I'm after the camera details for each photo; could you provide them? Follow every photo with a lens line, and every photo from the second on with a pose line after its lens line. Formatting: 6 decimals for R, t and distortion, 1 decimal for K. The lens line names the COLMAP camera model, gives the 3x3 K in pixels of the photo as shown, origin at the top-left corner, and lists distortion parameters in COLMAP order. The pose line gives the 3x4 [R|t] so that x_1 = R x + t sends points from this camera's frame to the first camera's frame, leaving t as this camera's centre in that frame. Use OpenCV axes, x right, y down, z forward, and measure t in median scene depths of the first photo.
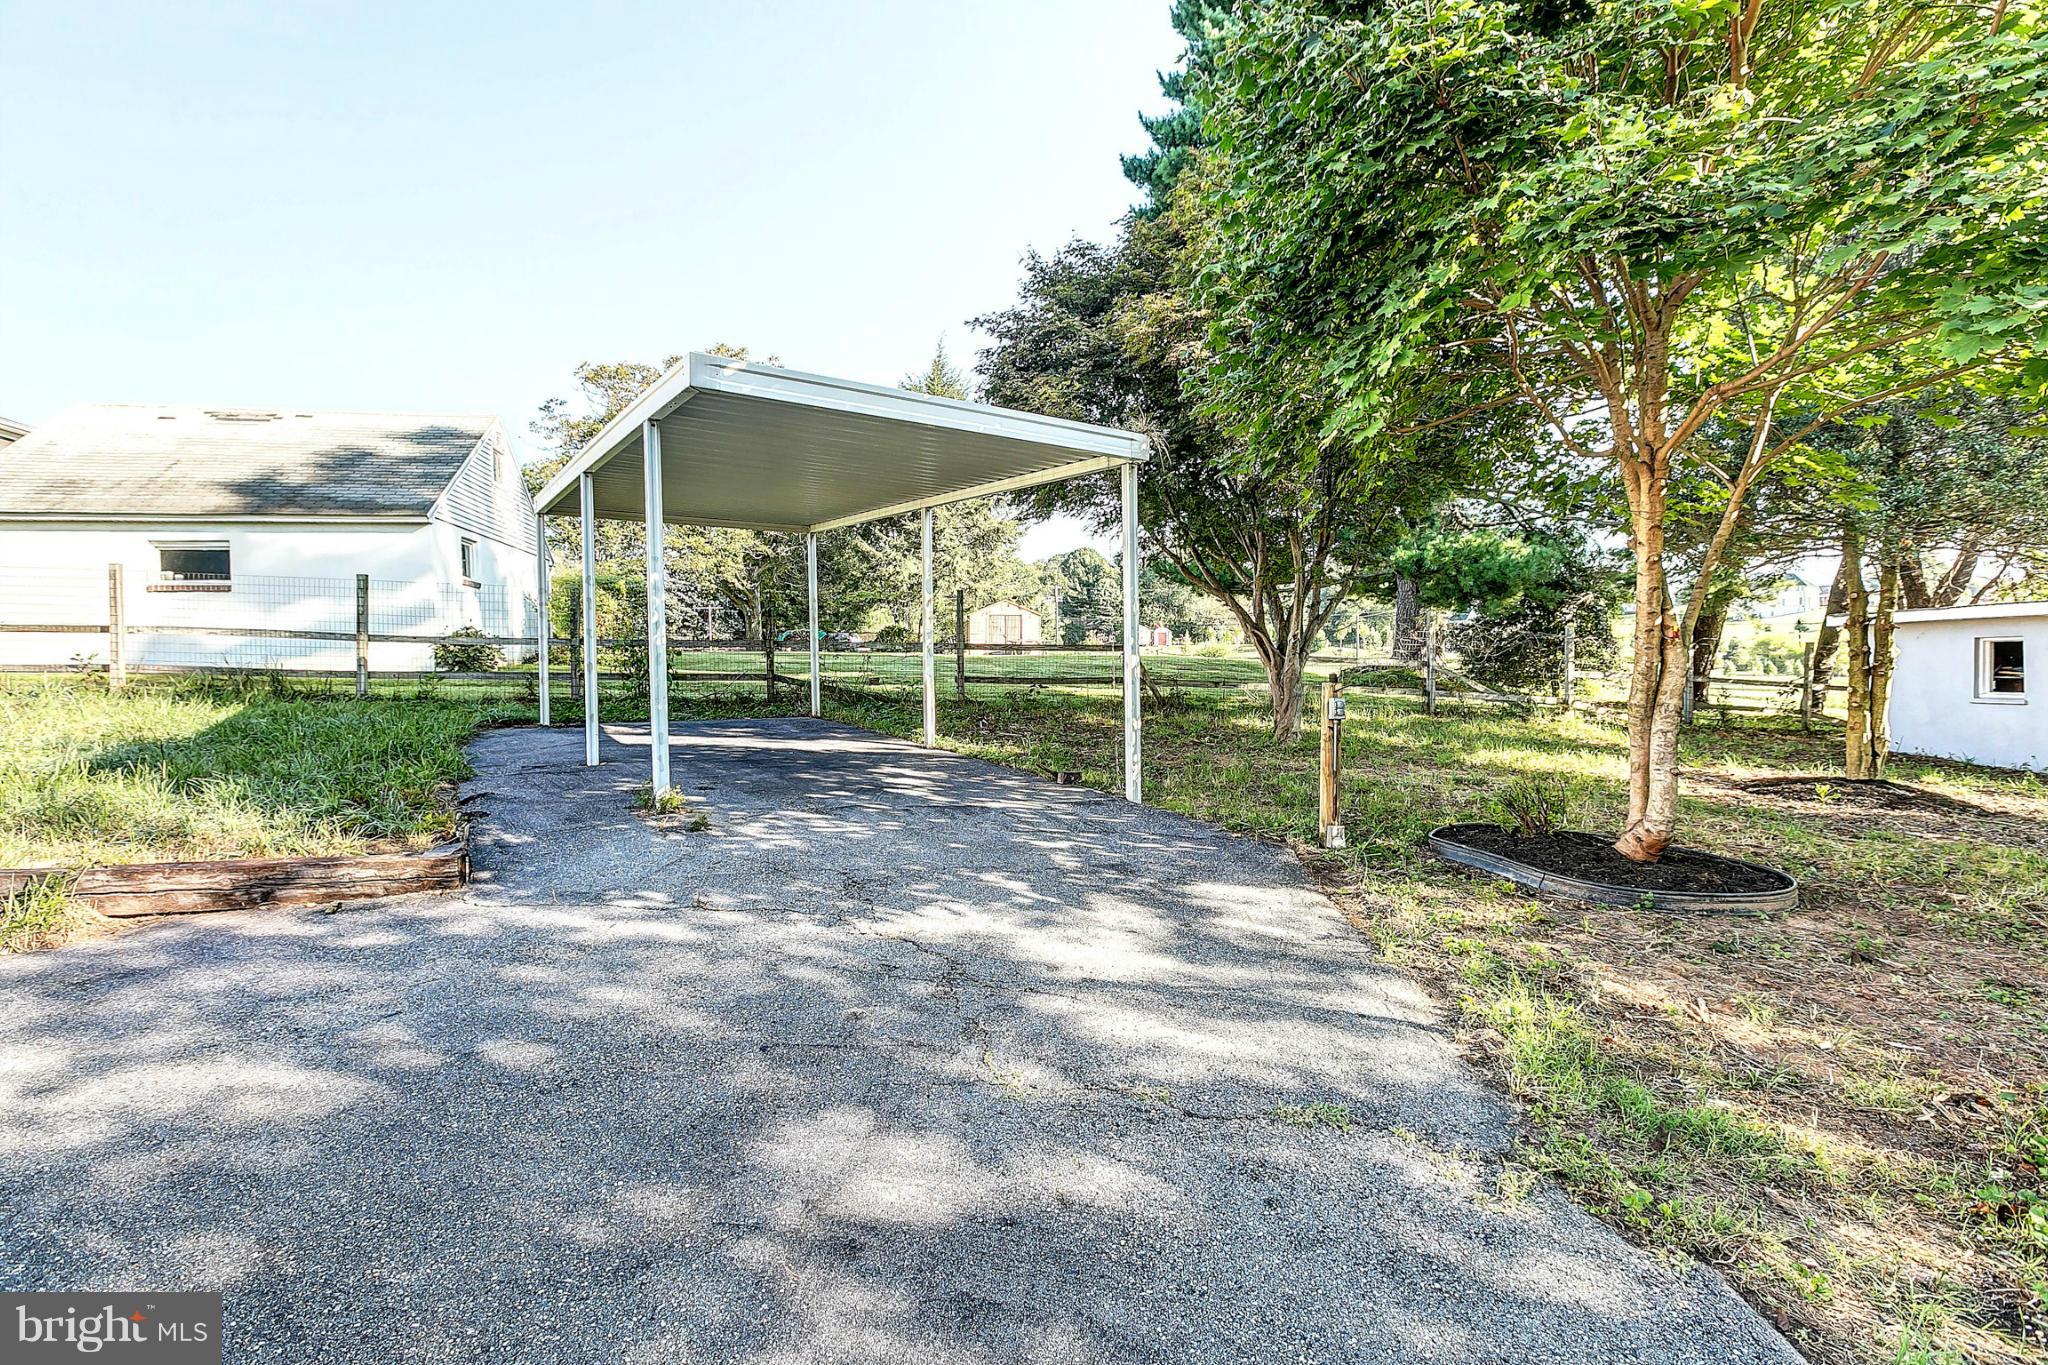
lens RADIAL K [[914.6, 0, 1024.0], [0, 914.6, 682.5], [0, 0, 1]] dist [-0.000534, -0.000547]
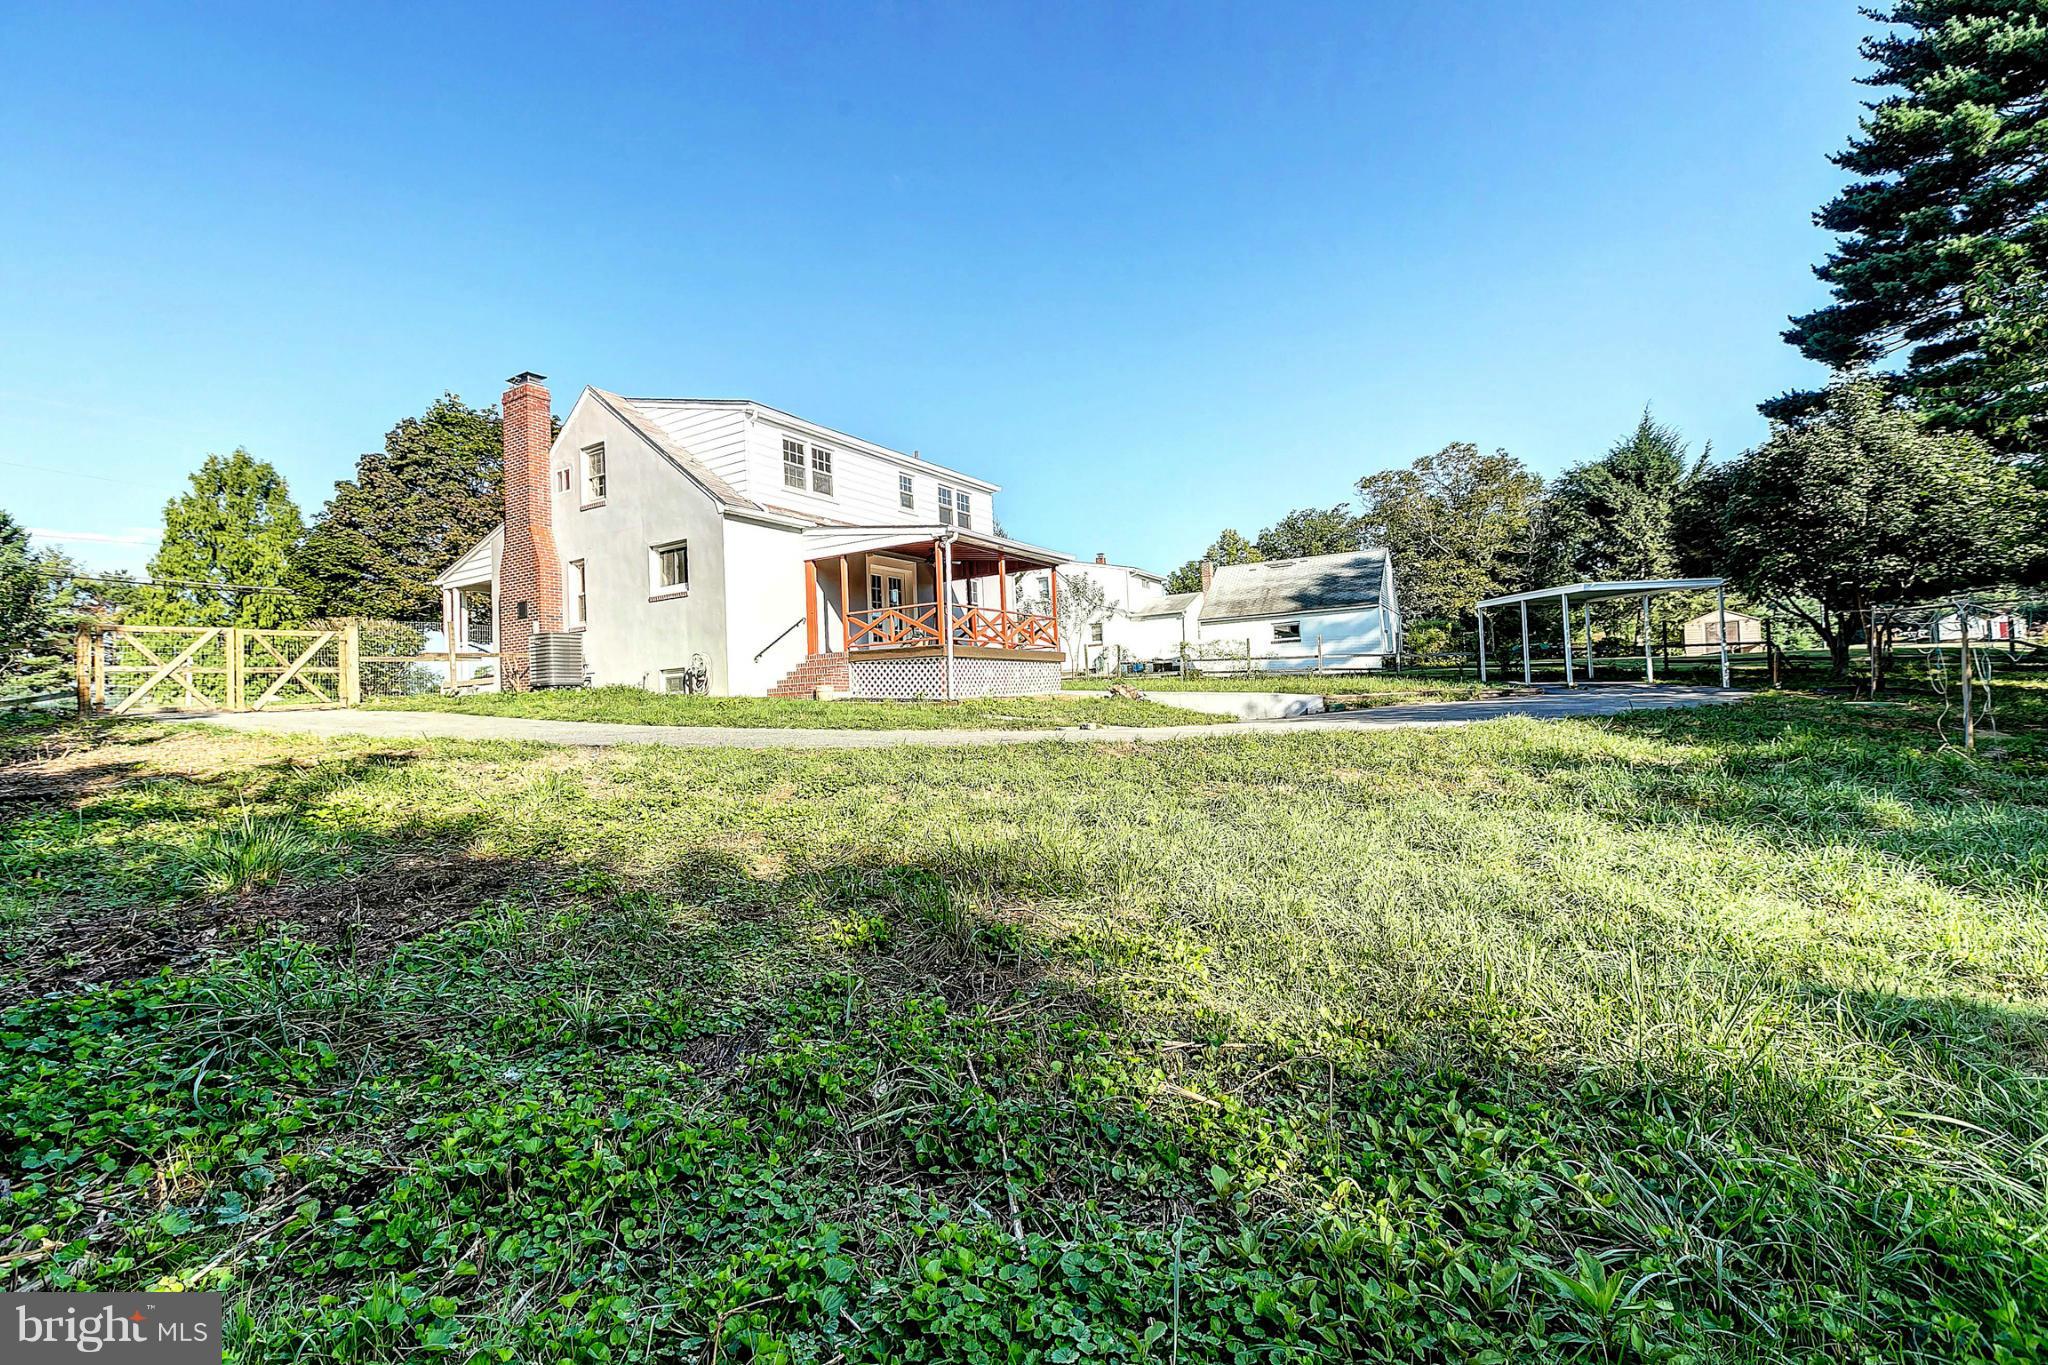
lens RADIAL K [[914.6, 0, 1024.0], [0, 914.6, 682.5], [0, 0, 1]] dist [-0.000534, -0.000547]
pose [[0.763116, -0.033094, -0.645414, 0.123494], [0.017822, 0.999386, -0.030172, 0.061488], [0.646016, 0.011522, 0.763237, -1.197067]]
